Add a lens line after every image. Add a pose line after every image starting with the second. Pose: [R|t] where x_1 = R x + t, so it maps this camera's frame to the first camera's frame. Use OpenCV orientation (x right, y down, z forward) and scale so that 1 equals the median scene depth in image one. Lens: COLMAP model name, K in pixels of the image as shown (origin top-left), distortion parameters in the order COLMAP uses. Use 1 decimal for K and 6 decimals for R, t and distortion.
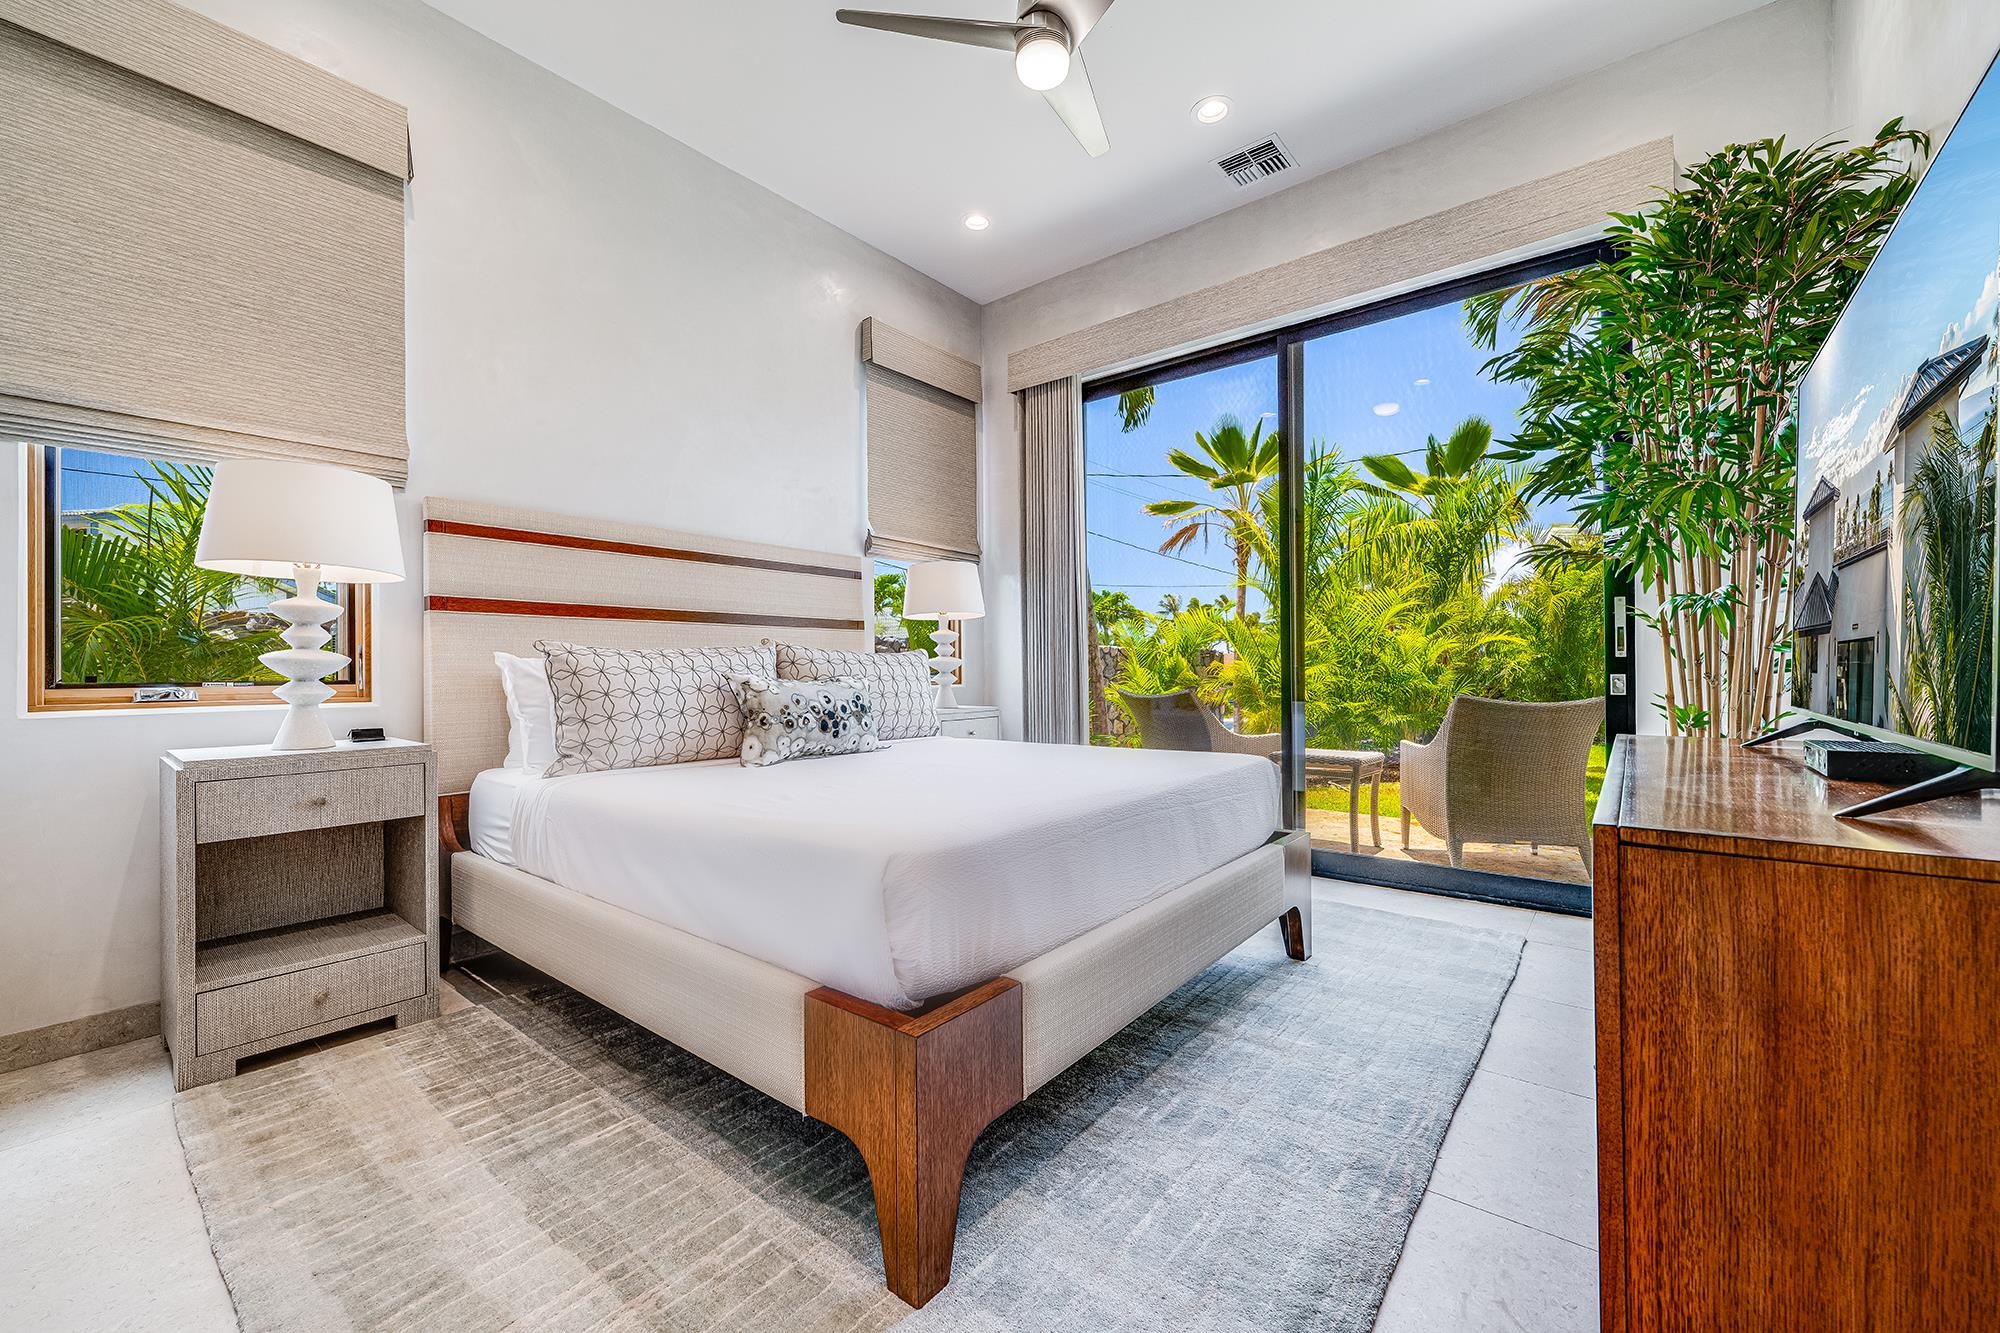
lens RADIAL K [[736.7, 0, 988.2], [0, 736.7, 671.6], [0, 0, 1]] dist [0.001644, 0.000132]
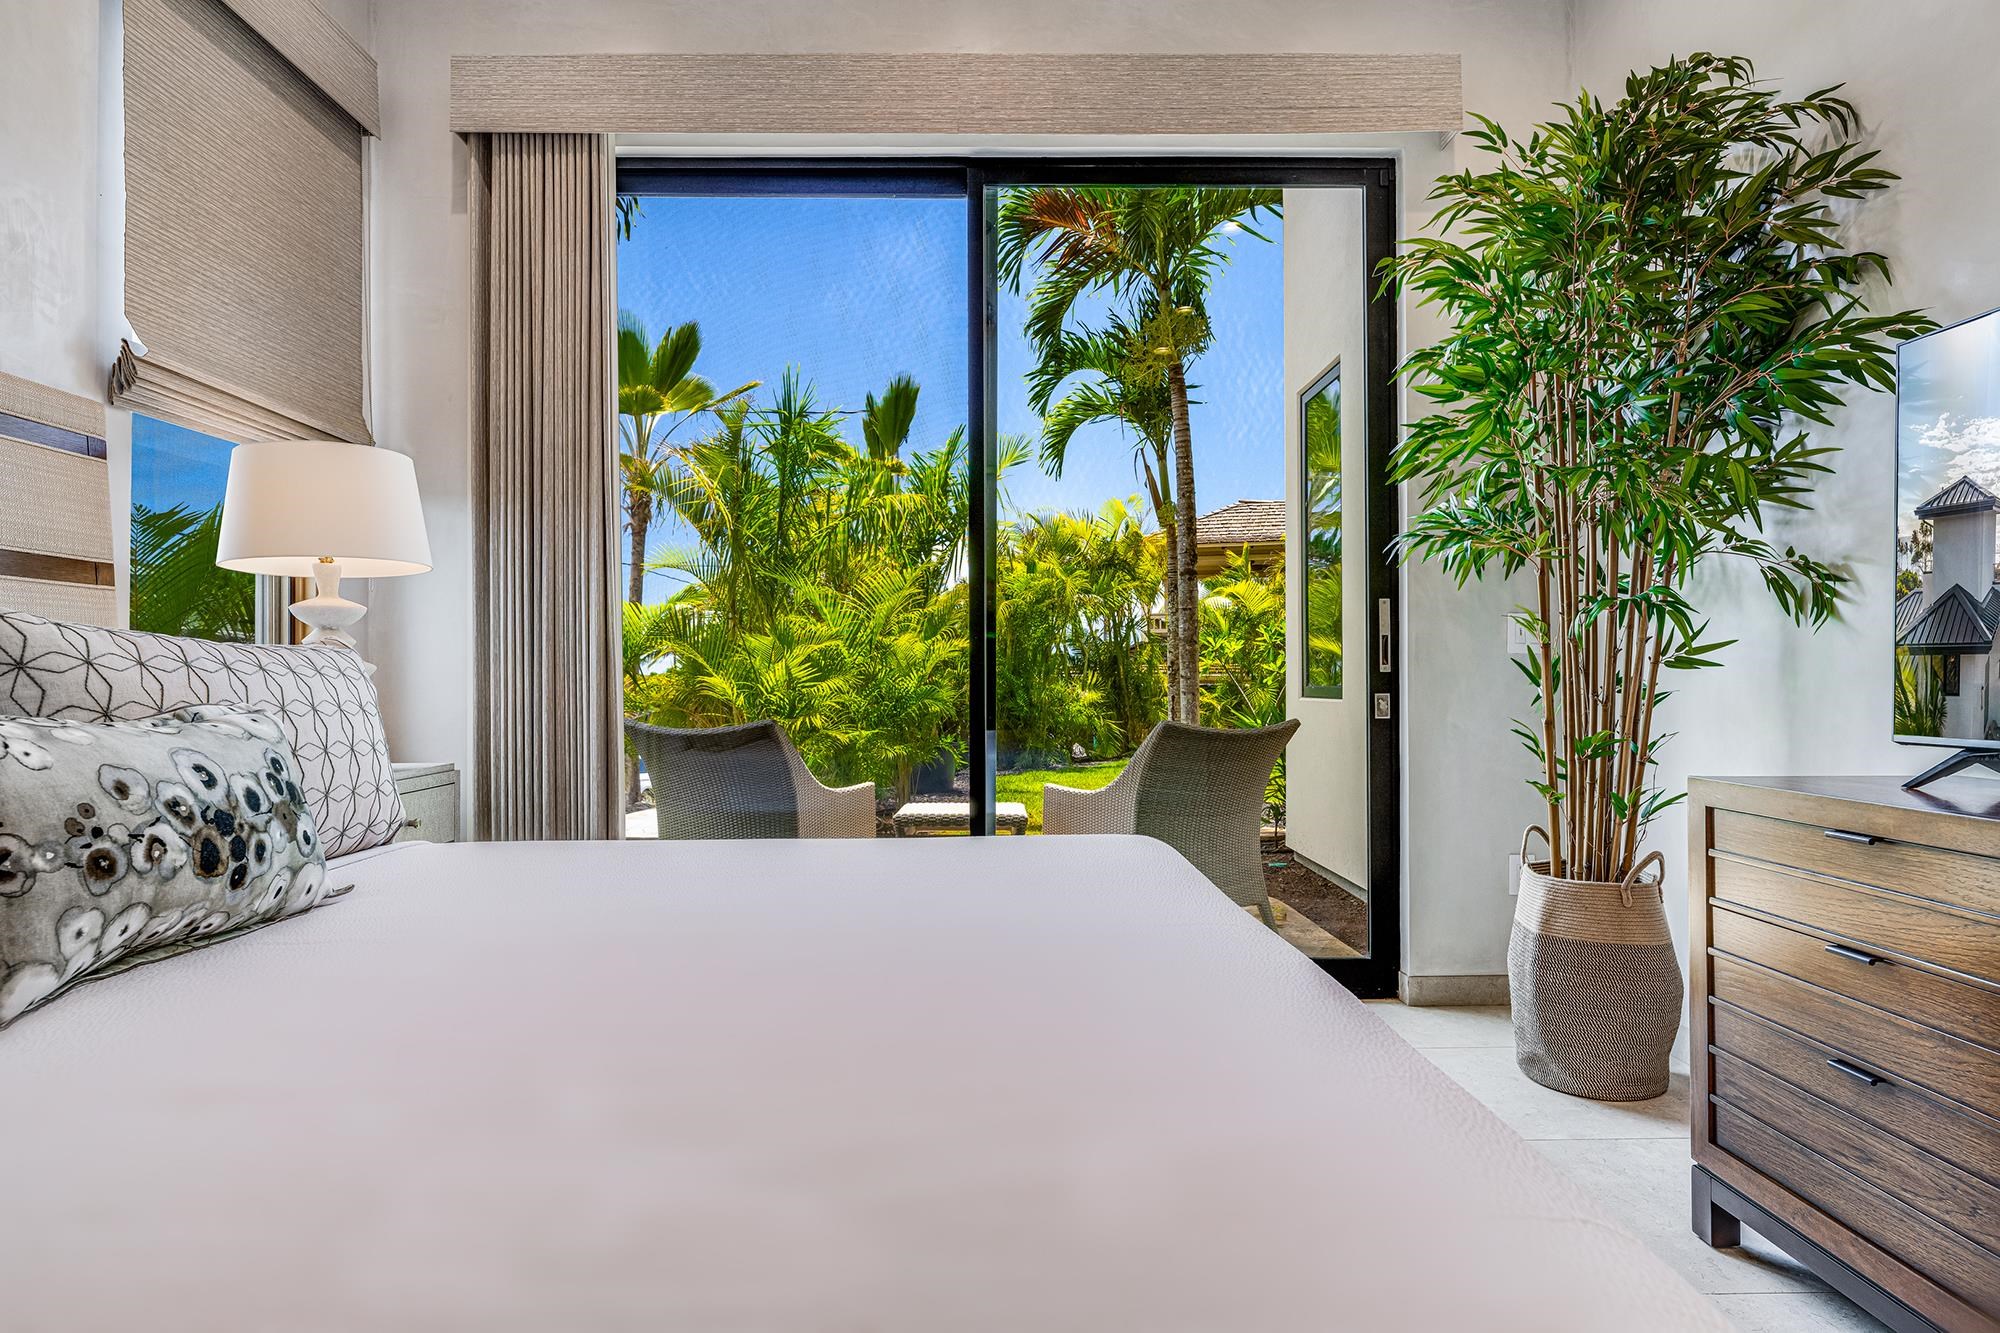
lens RADIAL K [[1065.3, 0, 1000.0], [0, 1065.3, 666.5], [0, 0, 1]] dist [-0.001205, 0.000070]
pose [[0.783467, 0.012586, 0.621306, -0.232054], [-0.000984, 0.999819, -0.019013, -0.003525], [-0.621433, 0.014285, 0.783337, 0.382971]]
